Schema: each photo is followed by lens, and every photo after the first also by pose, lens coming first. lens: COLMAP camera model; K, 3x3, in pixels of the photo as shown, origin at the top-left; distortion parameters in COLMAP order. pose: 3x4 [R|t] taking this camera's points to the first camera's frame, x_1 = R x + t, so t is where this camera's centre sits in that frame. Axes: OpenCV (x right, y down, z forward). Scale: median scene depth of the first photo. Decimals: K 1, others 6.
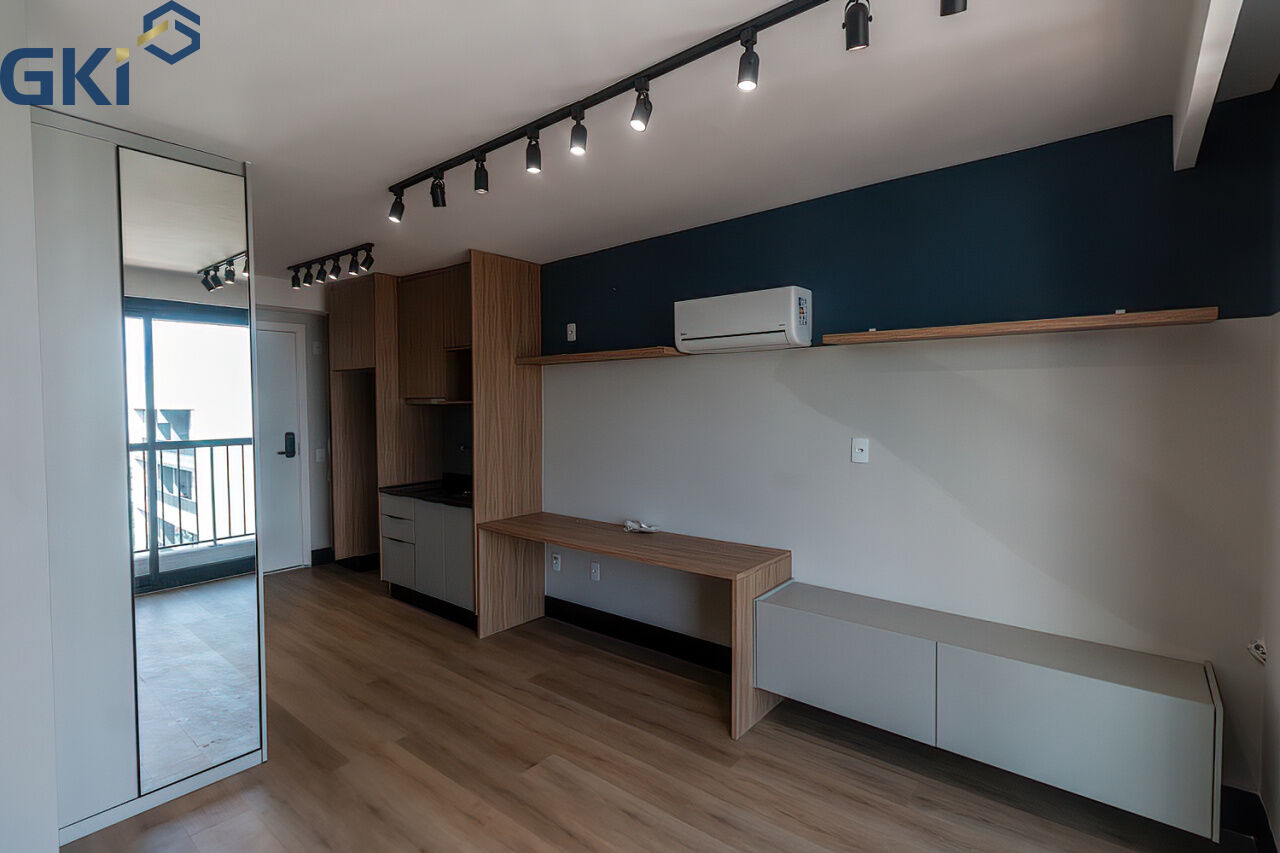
lens RADIAL K [[604.3, 0, 641.3], [0, 604.3, 416.7], [0, 0, 1]] dist [0.001800, -0.000296]
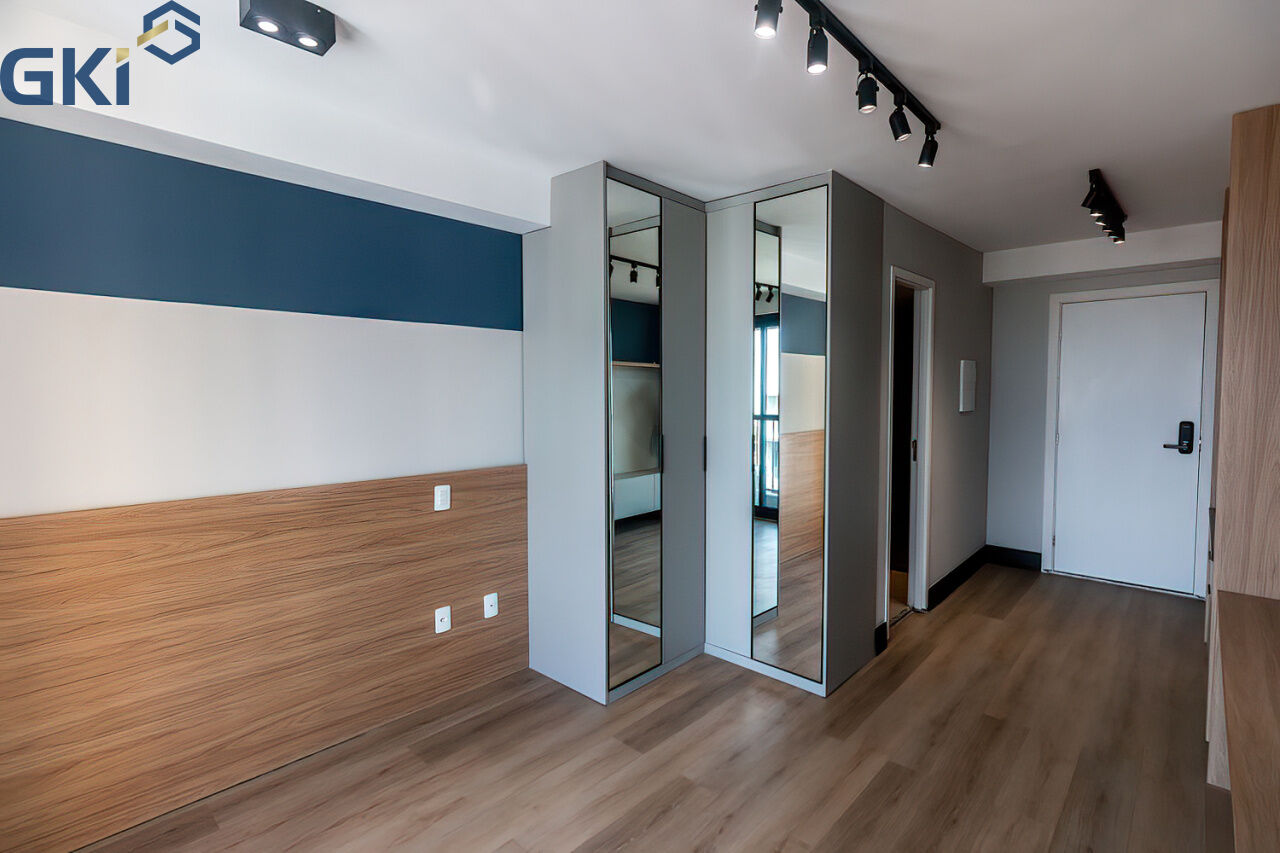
lens RADIAL K [[606.6, 0, 644.7], [0, 606.6, 420.8], [0, 0, 1]] dist [0.001471, -0.000114]
pose [[-0.065446, 0.059276, -0.996094, 0.361839], [-0.022792, 0.997885, 0.060880, -0.010184], [0.997596, 0.026688, -0.063957, 0.509790]]
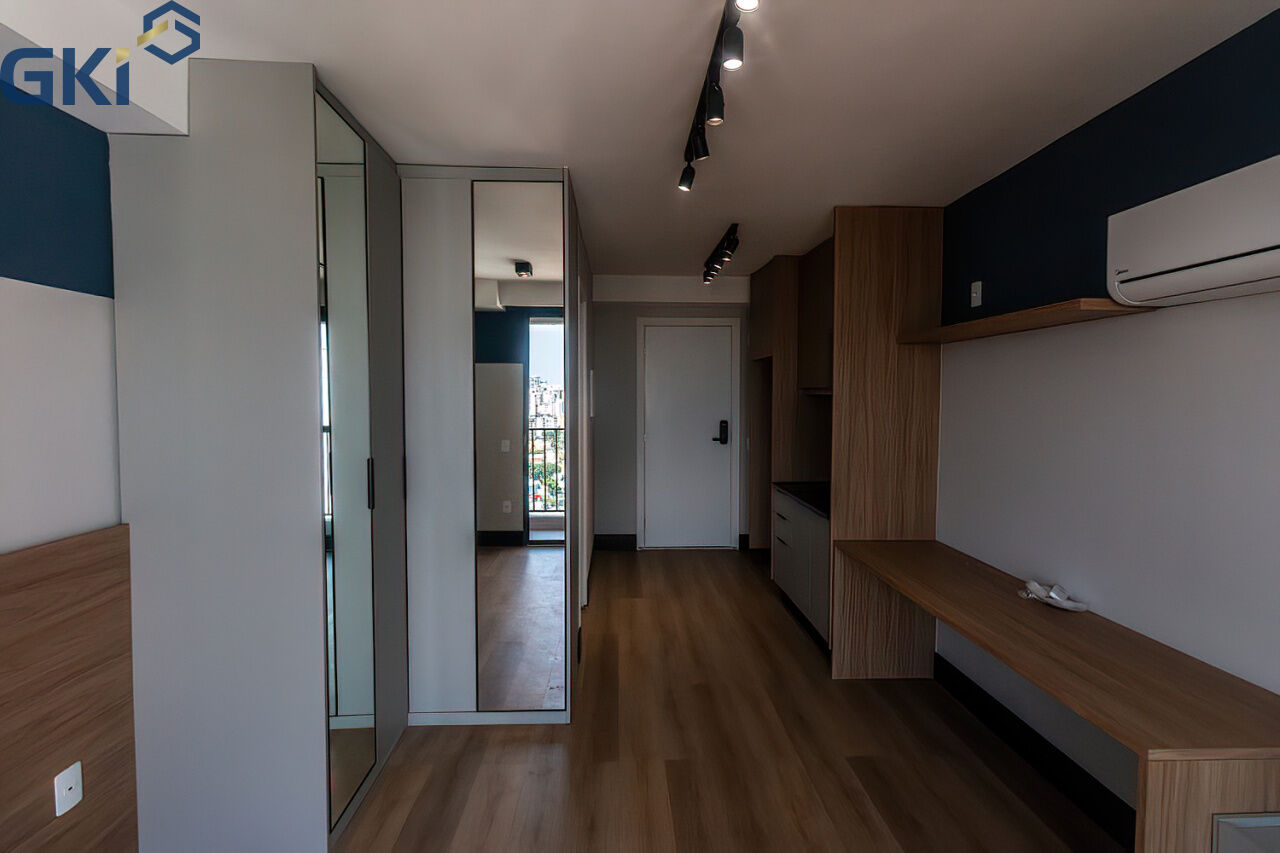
lens RADIAL K [[604.3, 0, 641.3], [0, 604.3, 416.7], [0, 0, 1]] dist [0.001800, -0.000296]
pose [[0.660172, 0.035726, -0.750264, 0.178204], [-0.025428, 0.999359, 0.025213, -0.005739], [0.750684, 0.002432, 0.660657, 0.271389]]
